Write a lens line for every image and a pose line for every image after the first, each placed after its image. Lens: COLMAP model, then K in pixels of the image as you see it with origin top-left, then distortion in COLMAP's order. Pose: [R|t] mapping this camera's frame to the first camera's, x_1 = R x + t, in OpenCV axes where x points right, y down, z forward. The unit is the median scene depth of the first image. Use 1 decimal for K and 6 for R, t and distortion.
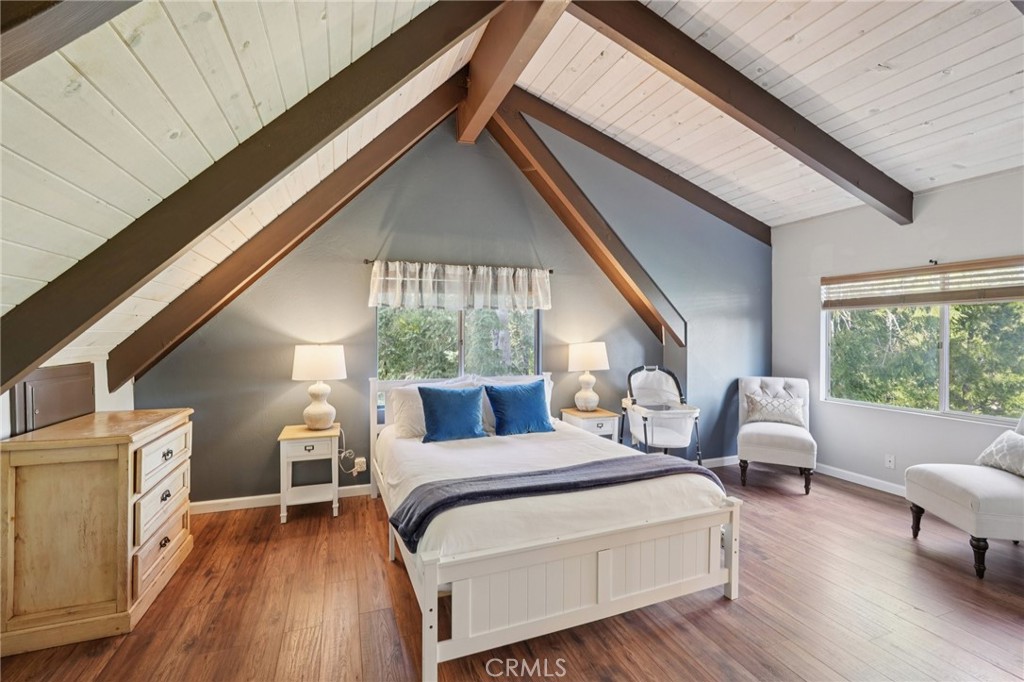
lens RADIAL K [[450.2, 0, 515.7], [0, 450.2, 340.3], [0, 0, 1]] dist [-0.008343, 0.004438]
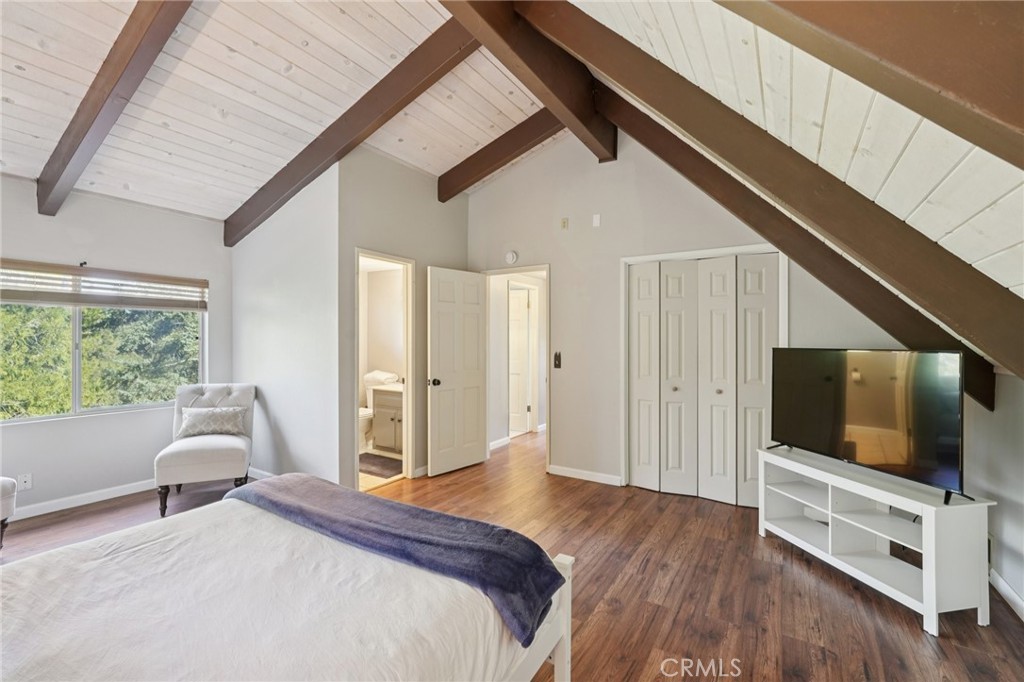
lens RADIAL K [[450.2, 0, 515.4], [0, 450.2, 338.1], [0, 0, 1]] dist [-0.008343, 0.004438]
pose [[-0.614225, -0.001897, 0.789129, -0.449179], [0.004191, 0.999975, 0.005666, -0.009659], [-0.789120, 0.006787, -0.614202, 0.837580]]
